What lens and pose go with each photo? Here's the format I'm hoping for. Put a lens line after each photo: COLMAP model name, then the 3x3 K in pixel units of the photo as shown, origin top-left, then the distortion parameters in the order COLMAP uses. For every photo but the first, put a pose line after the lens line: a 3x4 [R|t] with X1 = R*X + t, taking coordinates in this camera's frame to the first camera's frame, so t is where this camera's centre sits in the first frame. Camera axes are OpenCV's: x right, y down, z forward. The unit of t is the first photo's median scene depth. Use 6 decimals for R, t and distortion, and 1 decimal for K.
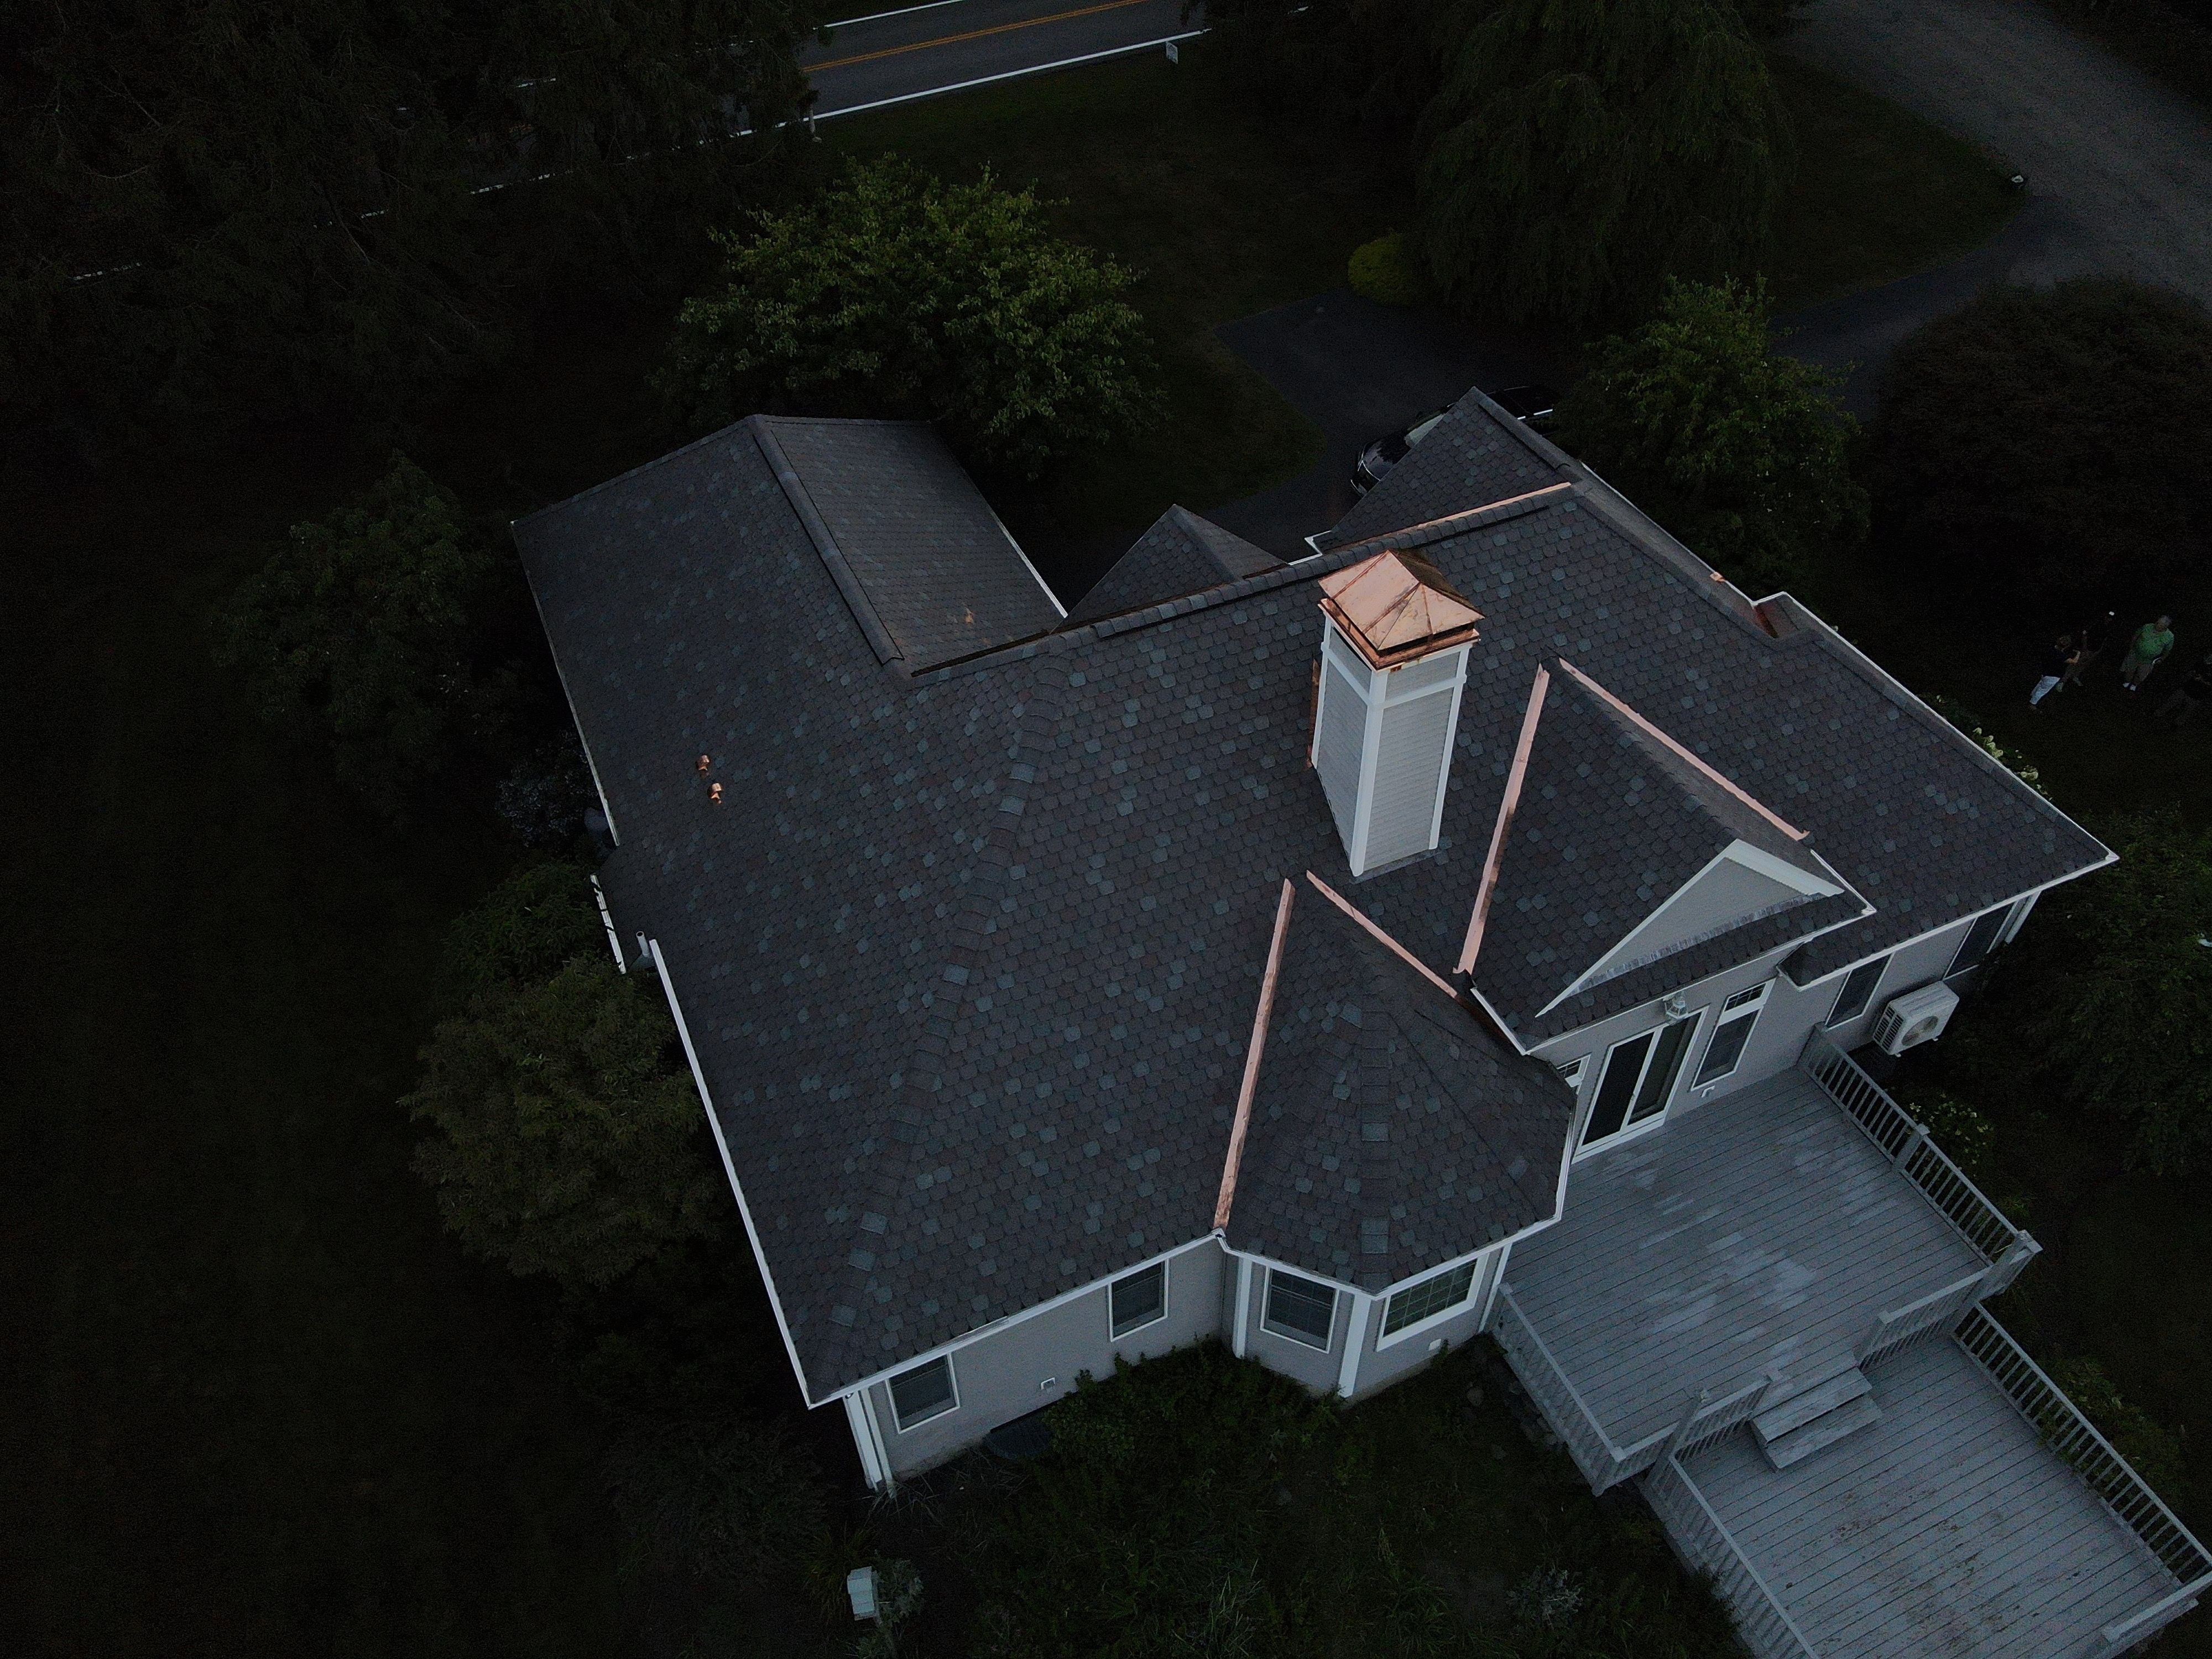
lens RADIAL K [[1614.0, 0, 1138.4], [0, 1614.0, 827.6], [0, 0, 1]] dist [-0.004151, 0.044422]
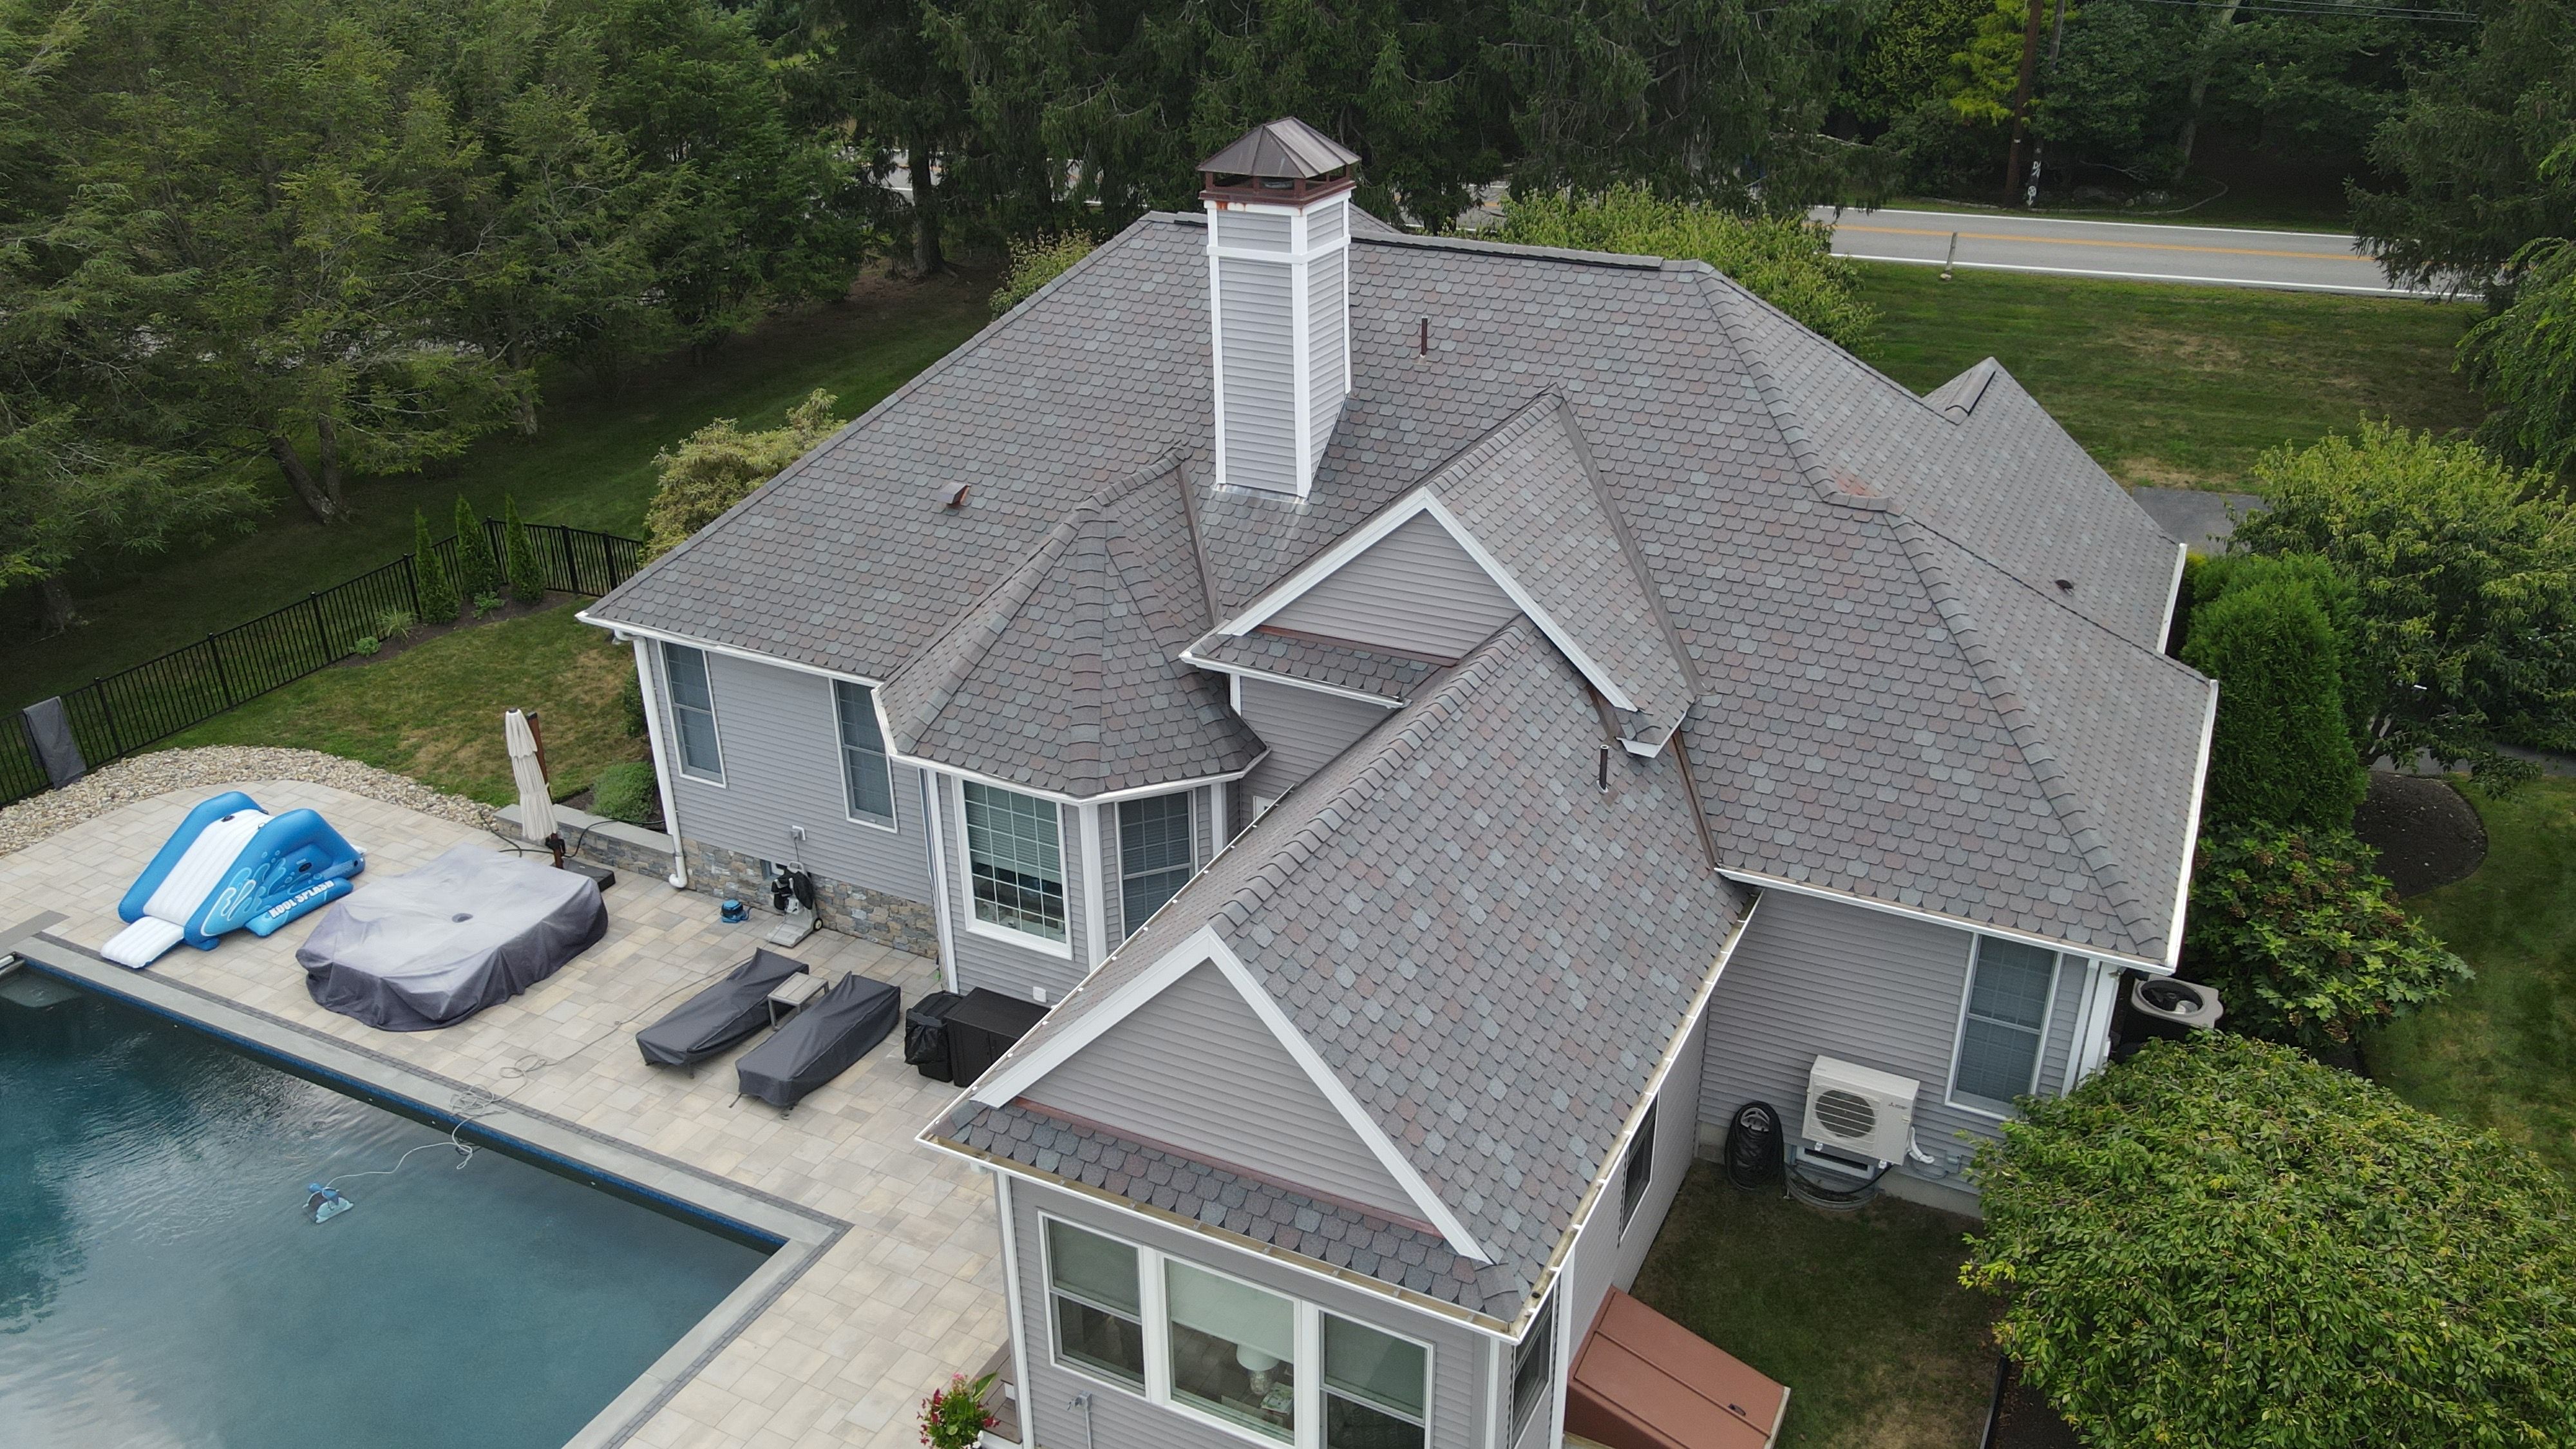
lens RADIAL K [[1912.7, 0, 1304.1], [0, 1912.7, 721.7], [0, 0, 1]] dist [-0.030826, -0.000157]
pose [[0.622213, 0.341360, -0.704502, 0.988708], [-0.554435, 0.827484, -0.088724, 0.213822], [0.552678, 0.445806, 0.704134, 0.280253]]
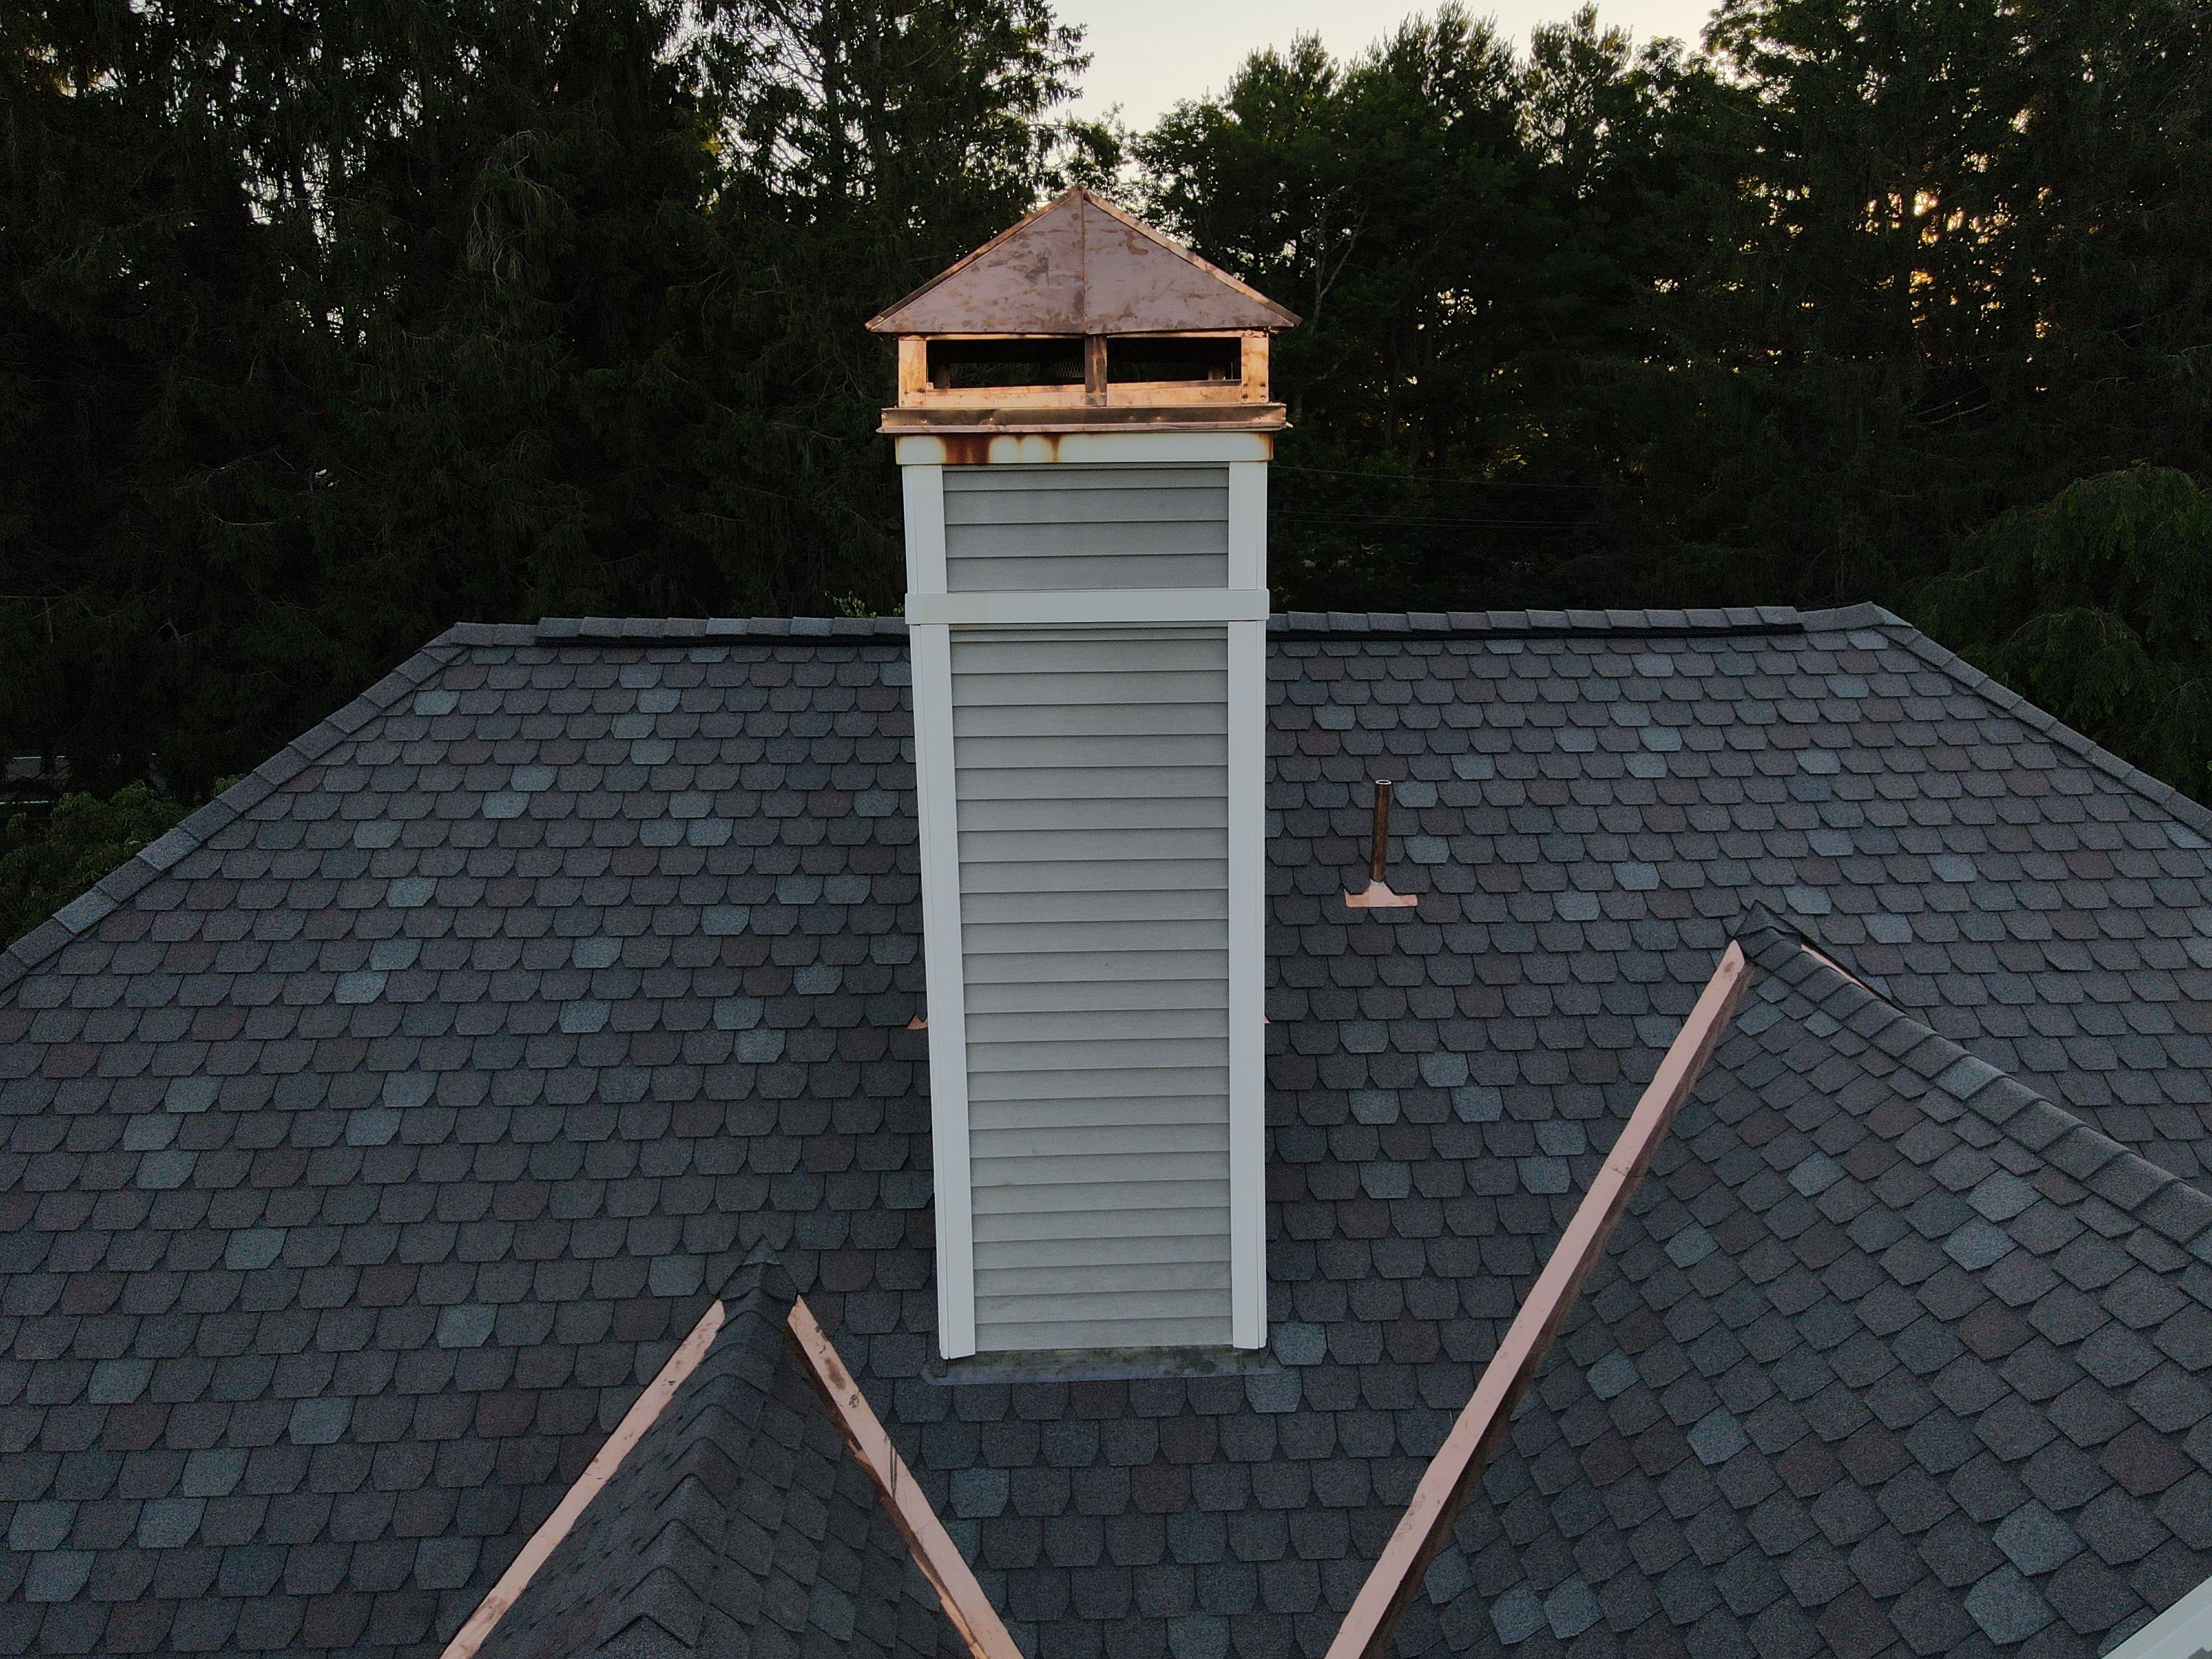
lens RADIAL K [[1614.0, 0, 1121.5], [0, 1614.0, 842.0], [0, 0, 1]] dist [-0.004151, 0.044422]
pose [[0.926896, 0.079025, -0.366905, 0.258377], [-0.264612, 0.830872, -0.489522, 0.085563], [0.266167, 0.550823, 0.791043, 0.698376]]
